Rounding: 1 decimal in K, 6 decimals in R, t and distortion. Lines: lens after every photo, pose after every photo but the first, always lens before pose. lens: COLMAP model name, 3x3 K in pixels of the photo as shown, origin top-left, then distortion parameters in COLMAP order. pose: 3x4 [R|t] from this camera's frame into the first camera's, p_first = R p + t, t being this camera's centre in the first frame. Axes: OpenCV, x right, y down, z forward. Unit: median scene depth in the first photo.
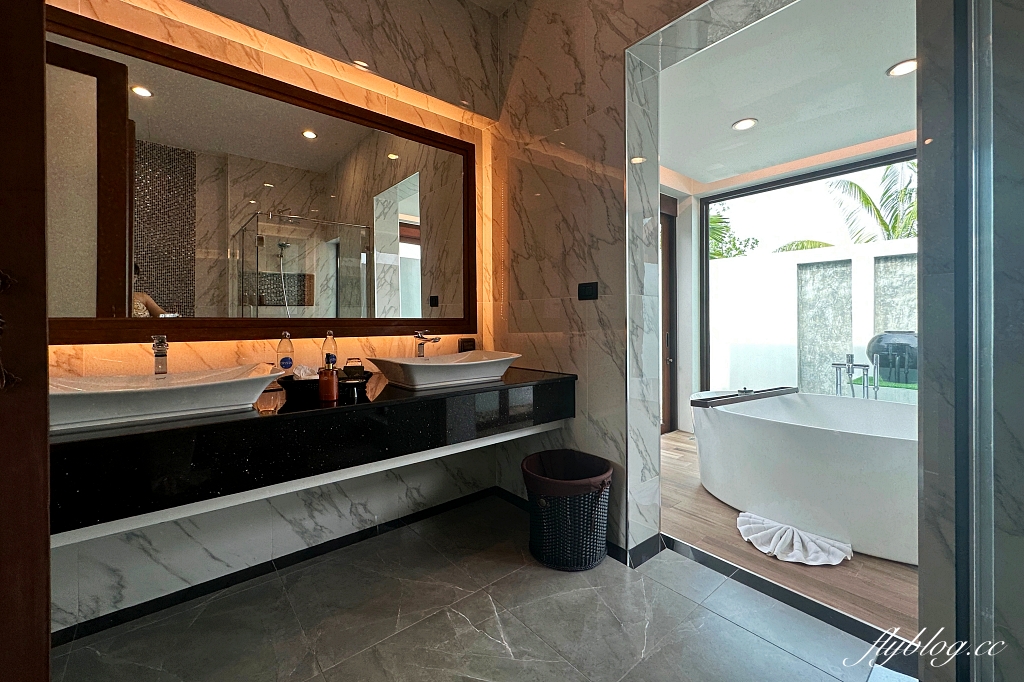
lens RADIAL K [[416.1, 0, 516.4], [0, 416.1, 317.3], [0, 0, 1]] dist [0.011572, -0.000263]
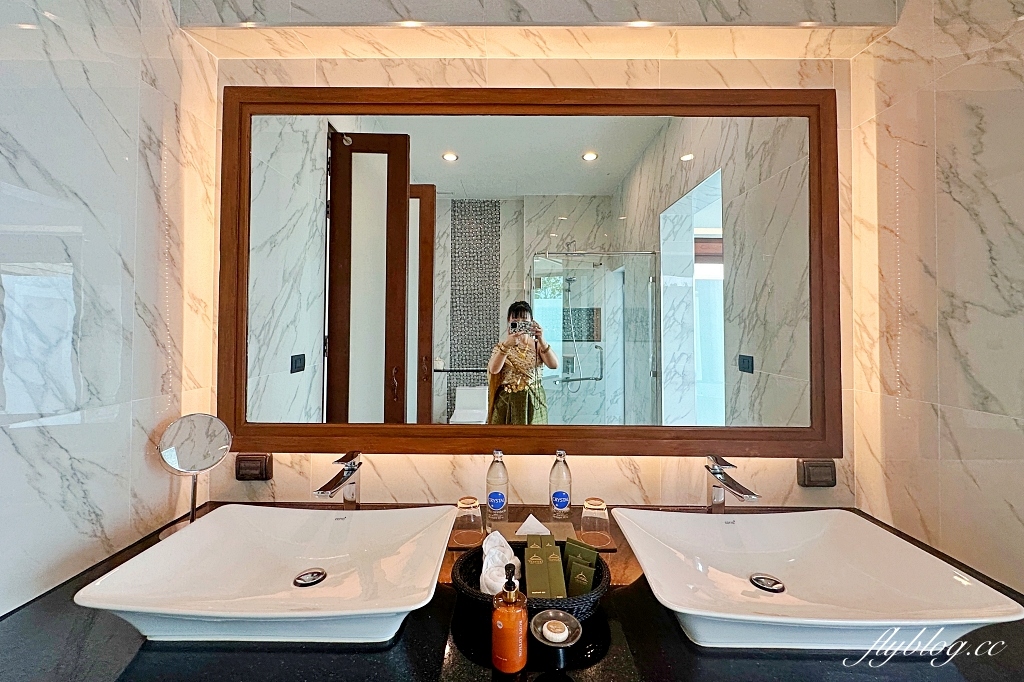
lens RADIAL K [[416.1, 0, 516.4], [0, 416.1, 317.3], [0, 0, 1]] dist [0.011572, -0.000263]
pose [[0.765759, -0.009064, -0.643064, -0.065361], [-0.004424, 0.999803, -0.019360, -0.112241], [0.643112, 0.017670, 0.765568, 0.328406]]
